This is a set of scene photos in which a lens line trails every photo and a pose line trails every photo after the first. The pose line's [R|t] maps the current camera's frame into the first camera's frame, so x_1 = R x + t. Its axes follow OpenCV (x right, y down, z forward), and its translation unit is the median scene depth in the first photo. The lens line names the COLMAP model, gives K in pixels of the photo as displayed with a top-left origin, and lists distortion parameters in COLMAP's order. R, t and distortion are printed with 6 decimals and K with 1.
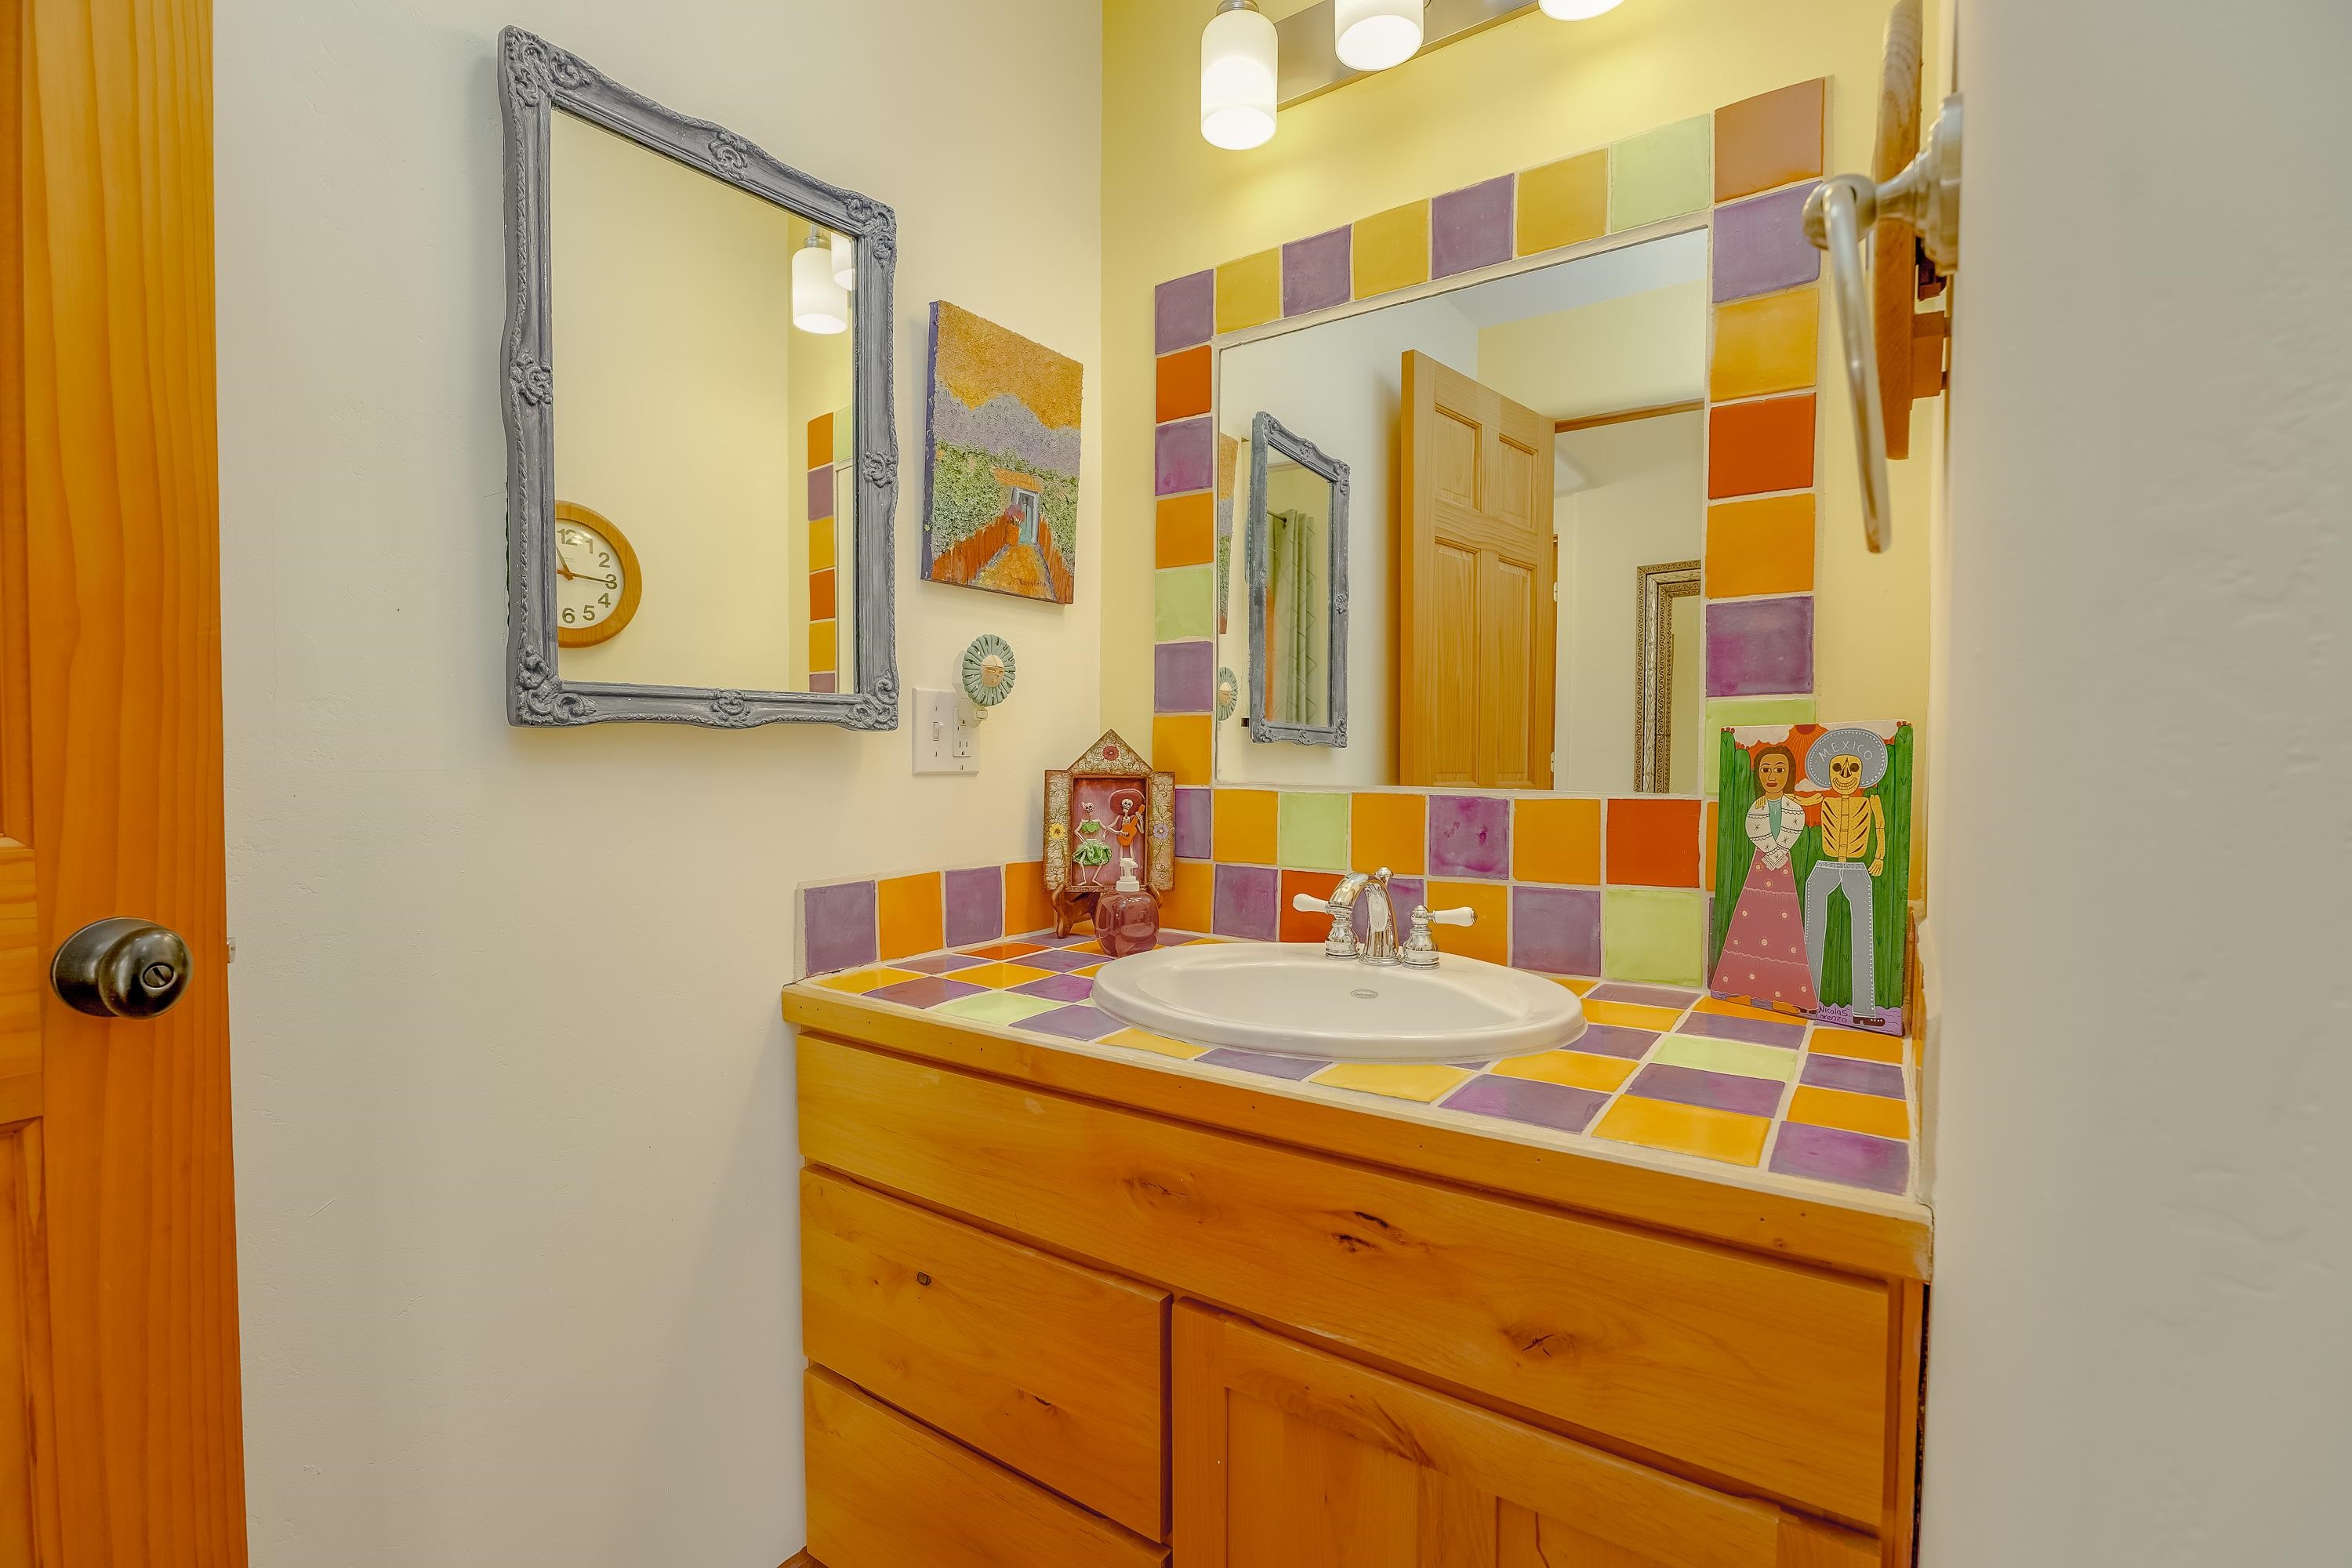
lens RADIAL K [[1045.4, 0, 1174.6], [0, 1045.4, 787.7], [0, 0, 1]] dist [-0.016177, 0.001681]
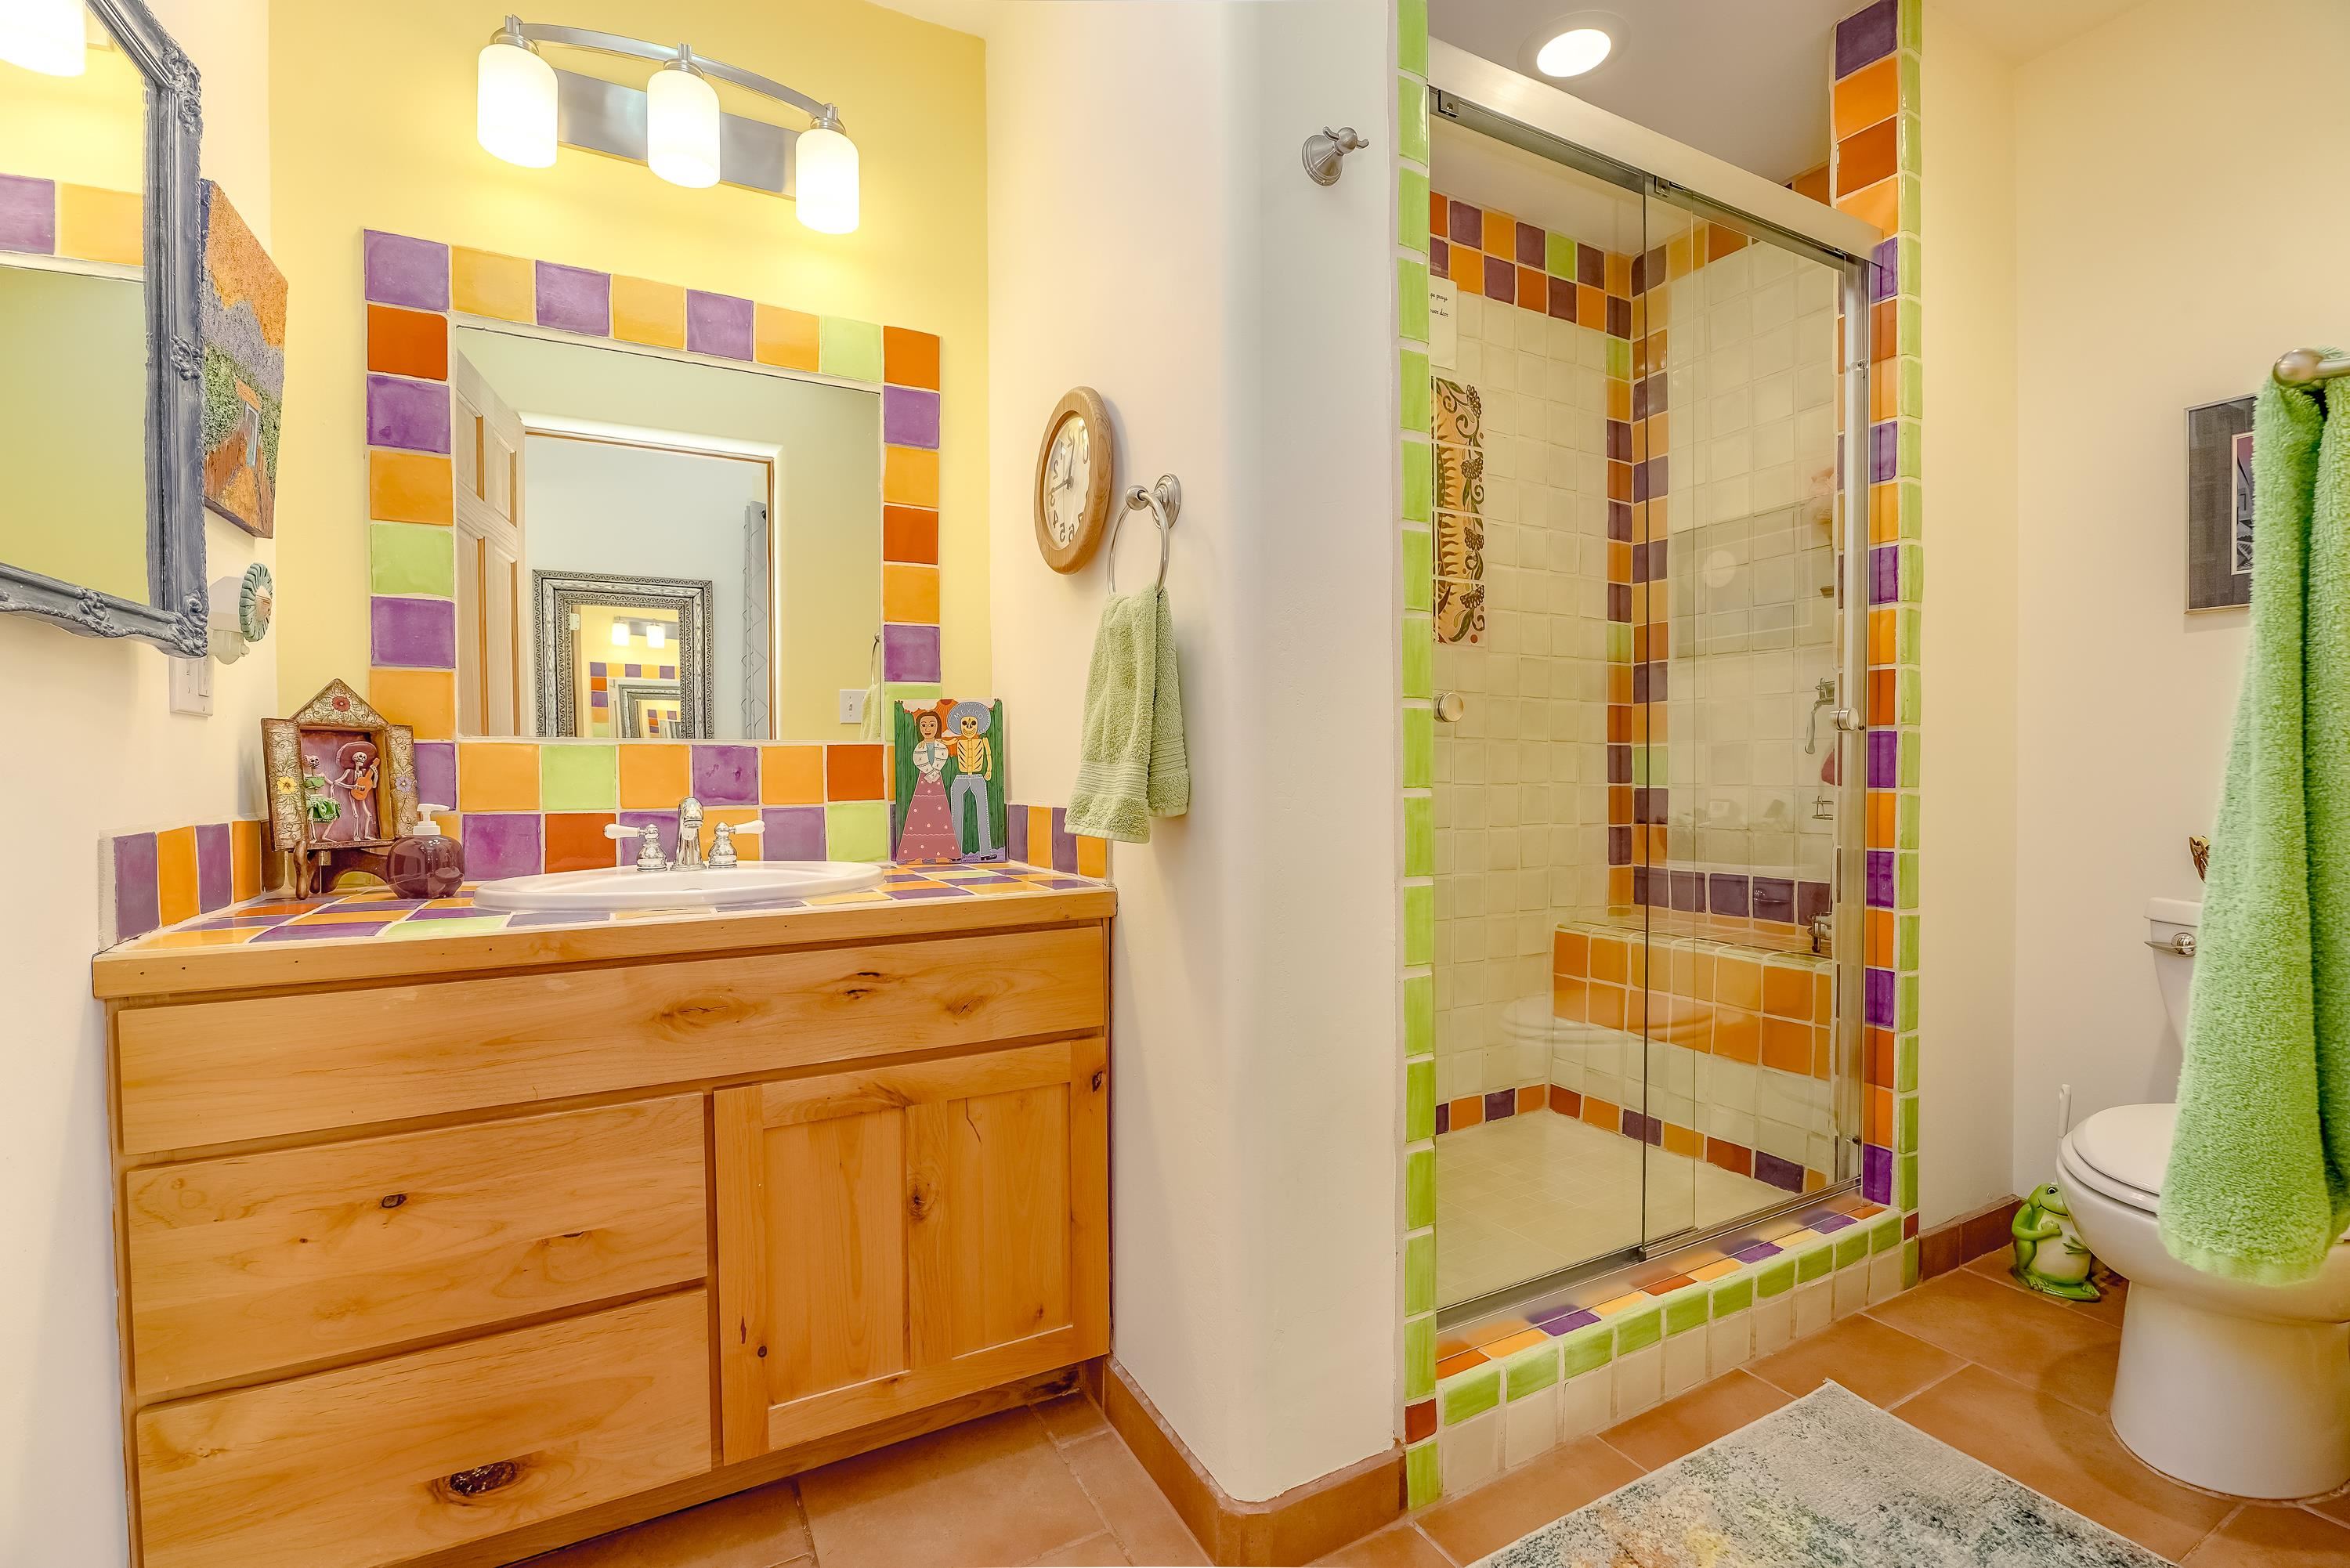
lens RADIAL K [[1044.4, 0, 1174.3], [0, 1044.4, 782.6], [0, 0, 1]] dist [-0.016177, 0.001681]
pose [[0.451031, -0.015558, 0.892373, -0.704544], [0.035205, 0.999380, -0.000370, 0.083195], [-0.891814, 0.031583, 0.451299, -0.127897]]
